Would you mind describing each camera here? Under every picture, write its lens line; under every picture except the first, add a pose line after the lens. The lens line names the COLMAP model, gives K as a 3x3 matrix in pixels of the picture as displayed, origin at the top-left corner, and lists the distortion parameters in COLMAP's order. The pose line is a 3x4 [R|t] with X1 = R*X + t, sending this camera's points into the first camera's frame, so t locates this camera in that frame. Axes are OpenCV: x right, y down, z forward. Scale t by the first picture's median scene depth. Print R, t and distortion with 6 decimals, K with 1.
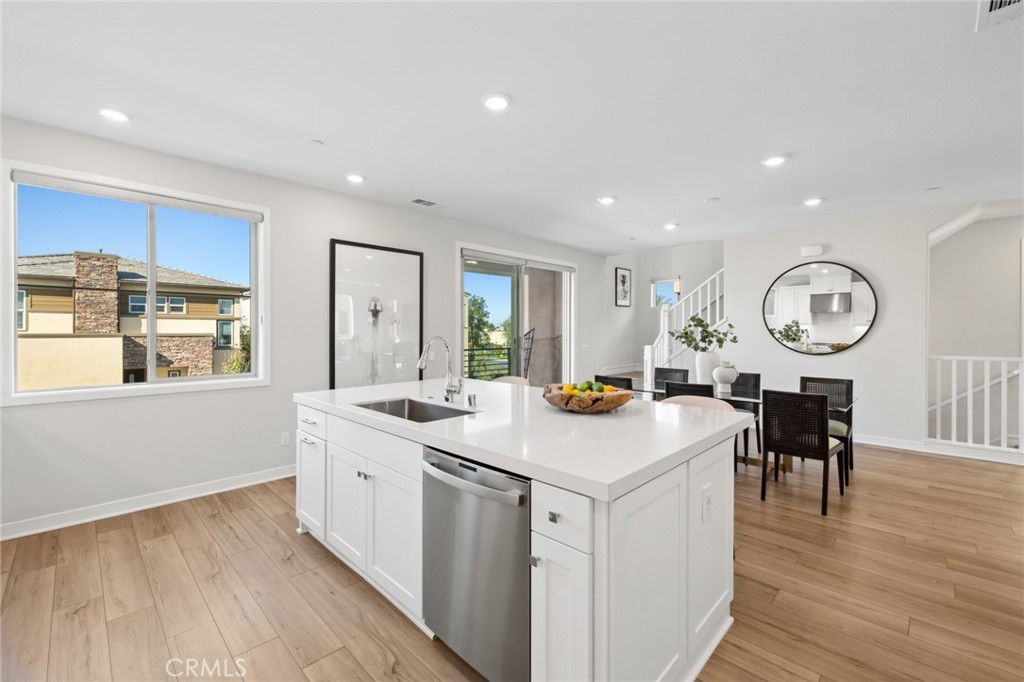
lens RADIAL K [[433.4, 0, 509.8], [0, 433.4, 336.0], [0, 0, 1]] dist [-0.000995, -0.000345]
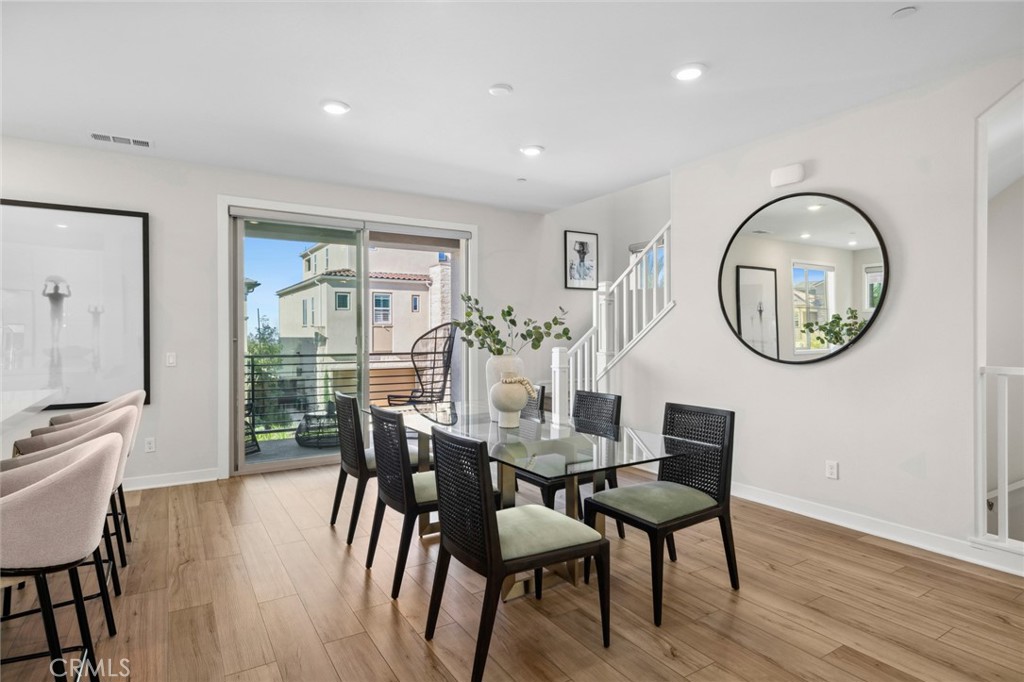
lens RADIAL K [[548.8, 0, 512.0], [0, 548.8, 341.0], [0, 0, 1]] dist [-0.005491, -0.000074]
pose [[0.972401, 0.000735, -0.233316, 0.617947], [-0.000571, 1.000000, 0.000771, 0.016615], [0.233316, -0.000617, 0.972401, 0.284410]]
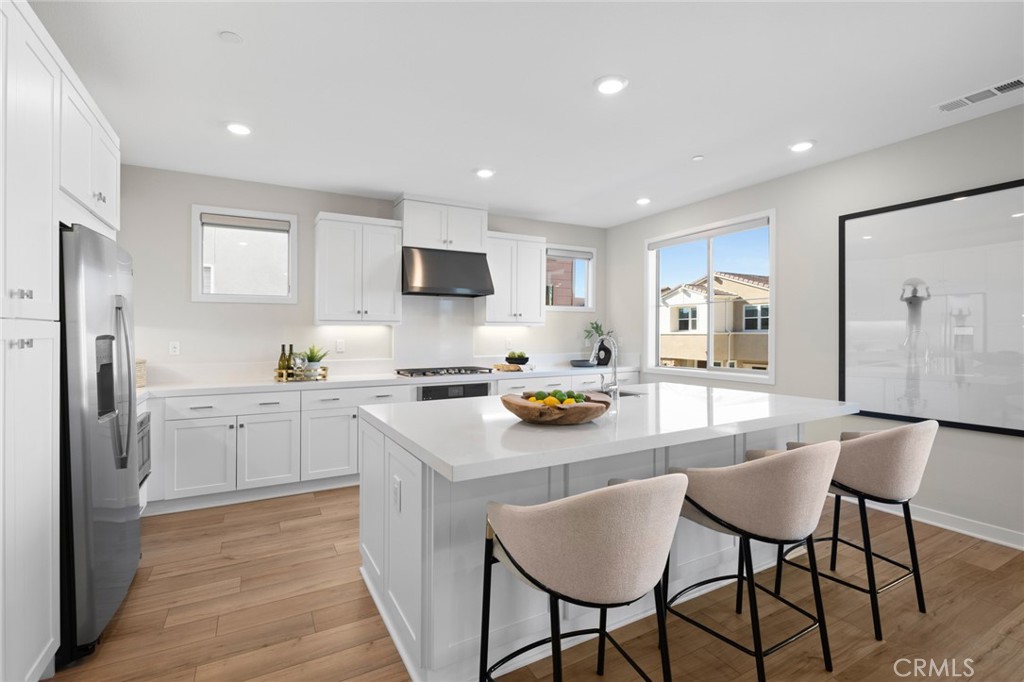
lens RADIAL K [[466.7, 0, 509.9], [0, 466.7, 334.1], [0, 0, 1]] dist [0.001798, 0.000717]
pose [[-0.288629, 0.001295, -0.957440, 0.543067], [-0.010299, 0.999937, 0.004457, -0.000477], [0.957386, 0.011147, -0.288597, 0.591896]]
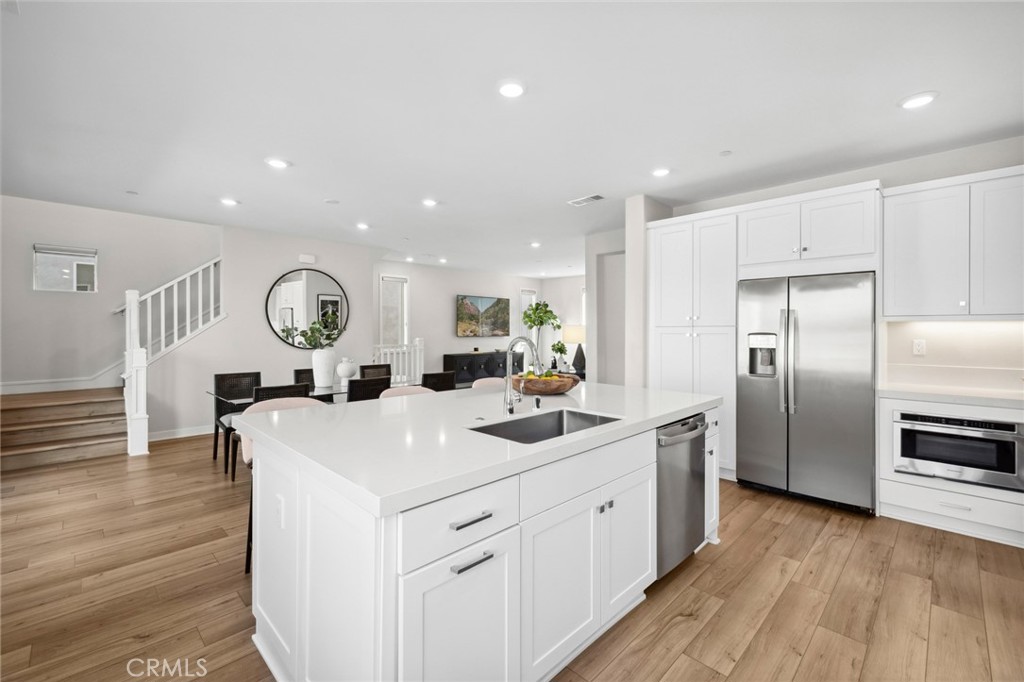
lens RADIAL K [[433.4, 0, 509.8], [0, 433.4, 336.0], [0, 0, 1]] dist [-0.000995, -0.000345]
pose [[0.009112, -0.014496, 0.999853, -0.532397], [0.007982, 0.999864, 0.014424, -0.005408], [-0.999927, 0.007850, 0.009227, 0.542262]]
